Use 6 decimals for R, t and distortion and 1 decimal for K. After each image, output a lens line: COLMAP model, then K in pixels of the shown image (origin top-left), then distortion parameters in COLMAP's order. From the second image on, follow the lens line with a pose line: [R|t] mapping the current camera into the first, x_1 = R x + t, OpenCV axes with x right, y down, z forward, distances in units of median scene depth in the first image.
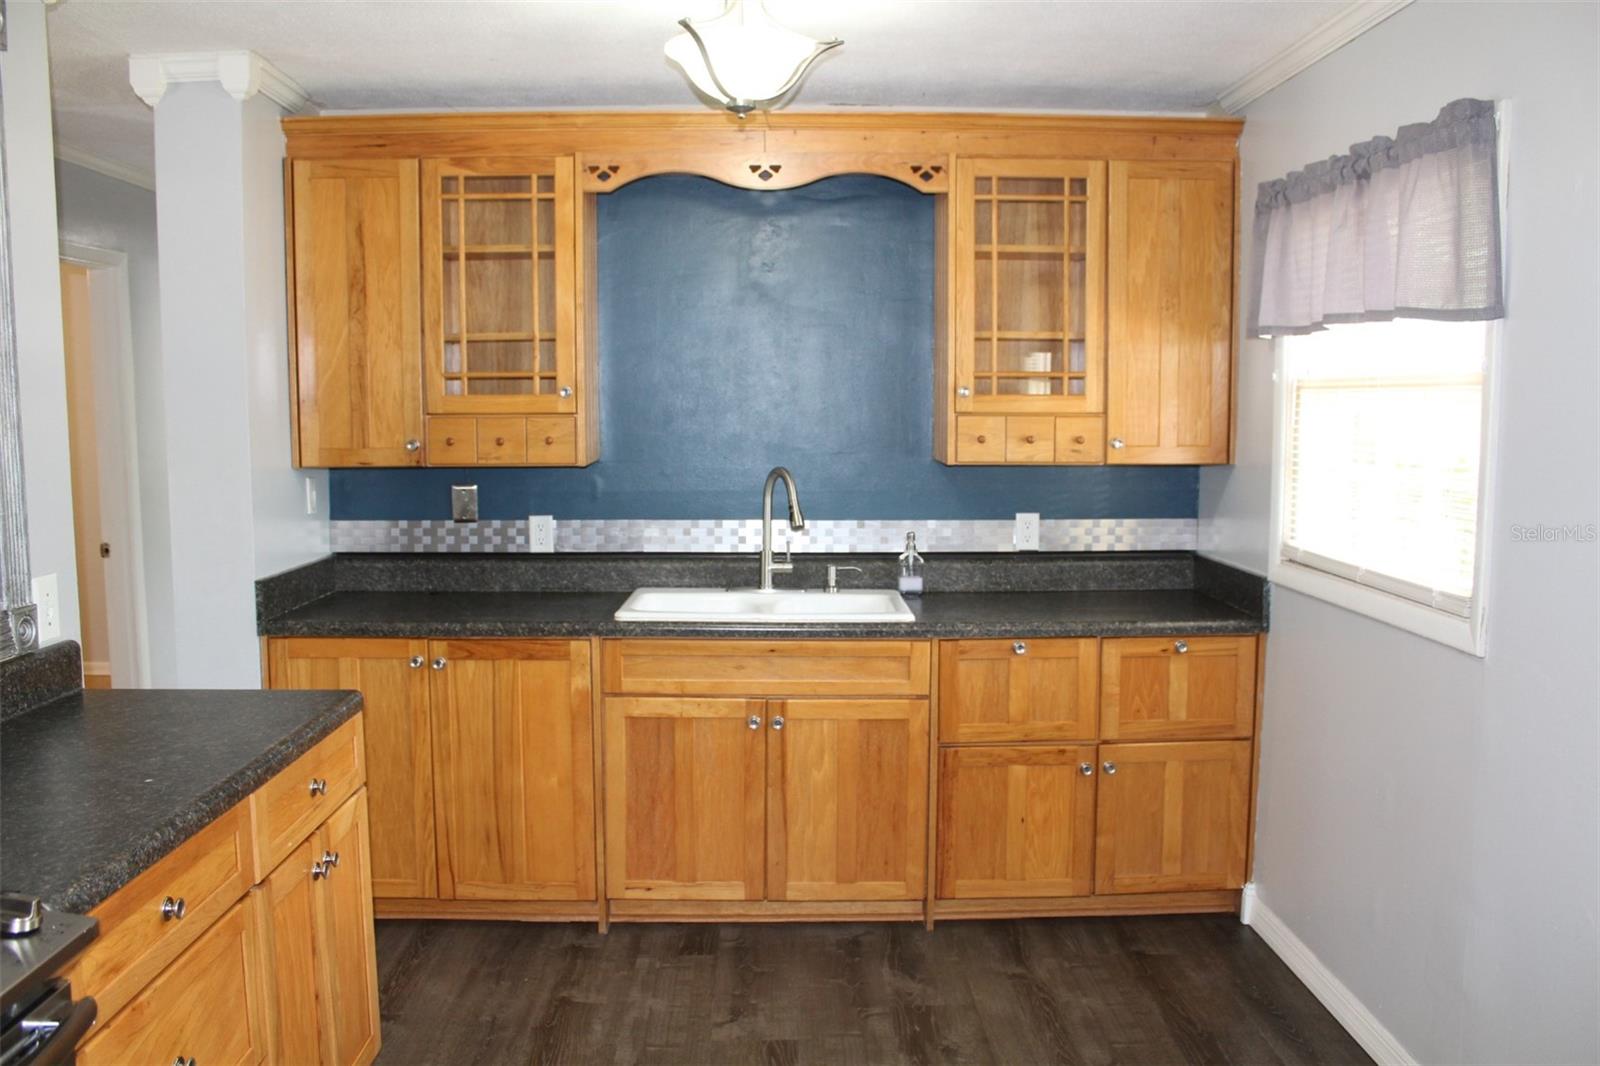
lens RADIAL K [[1317.6, 0, 803.0], [0, 1317.6, 547.8], [0, 0, 1]] dist [-0.158867, 0.134617]
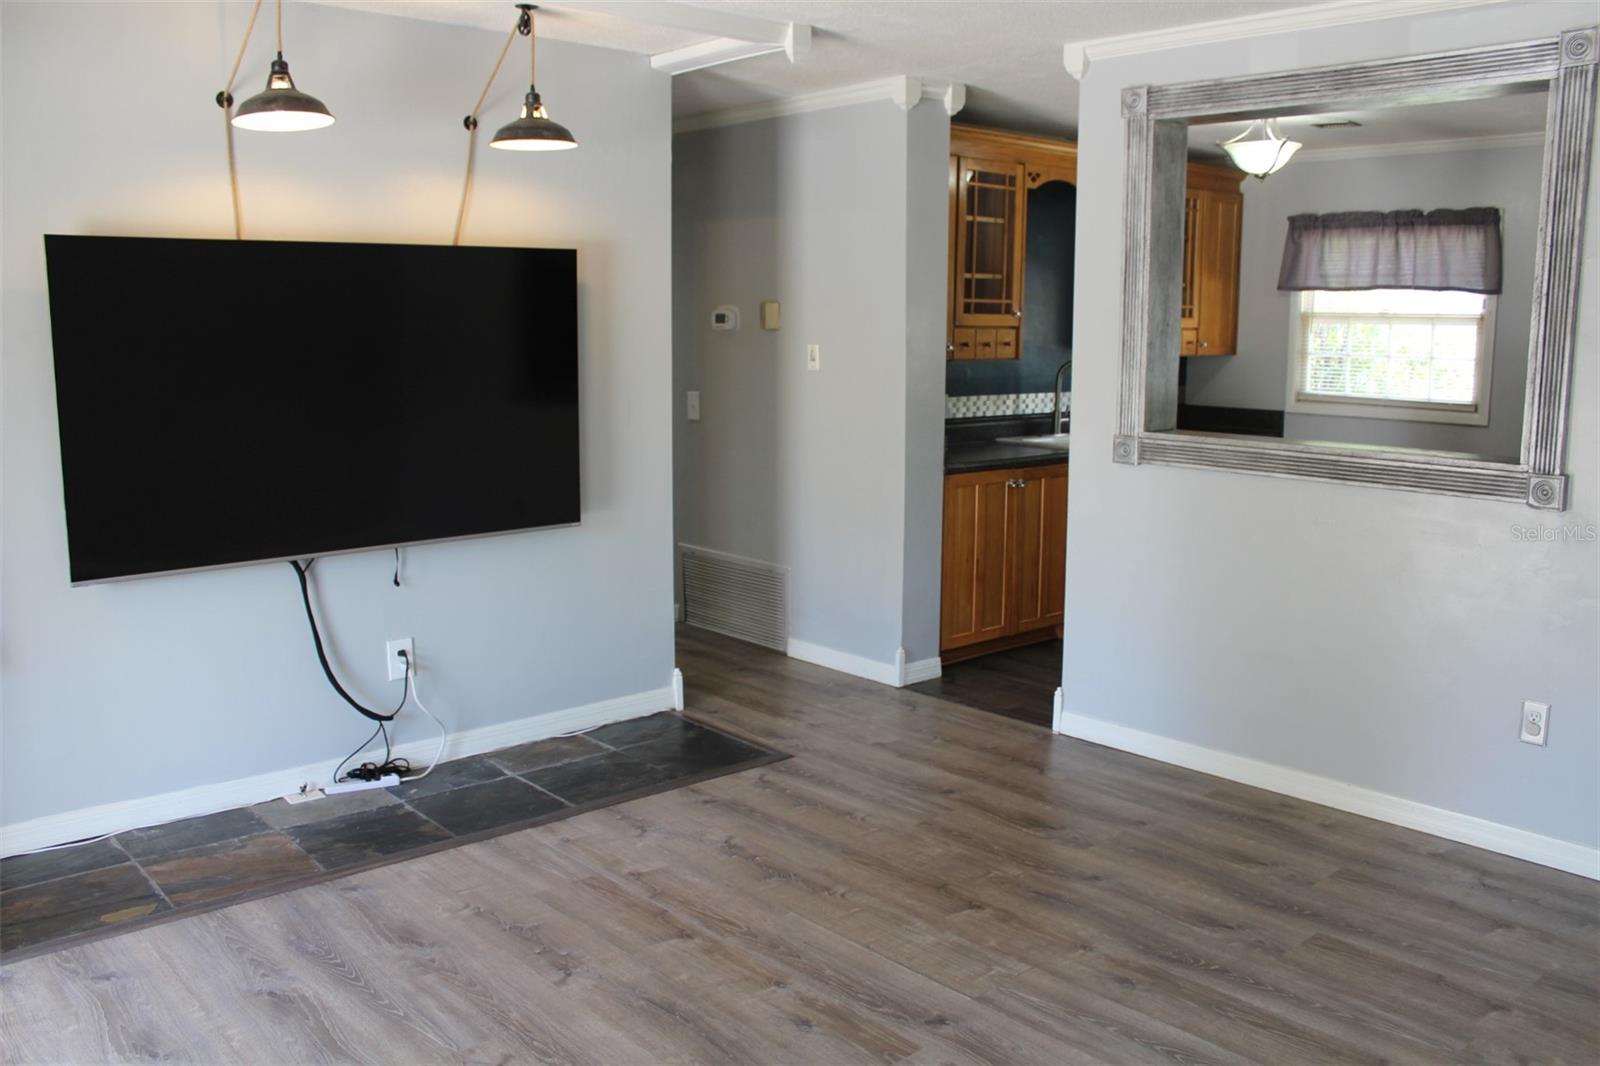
lens RADIAL K [[1317.6, 0, 803.0], [0, 1317.6, 547.8], [0, 0, 1]] dist [-0.158867, 0.134617]
pose [[0.761930, -0.110370, 0.638186, -1.516168], [0.068667, 0.993585, 0.089852, 0.003897], [-0.644009, -0.024639, 0.764621, -0.060424]]
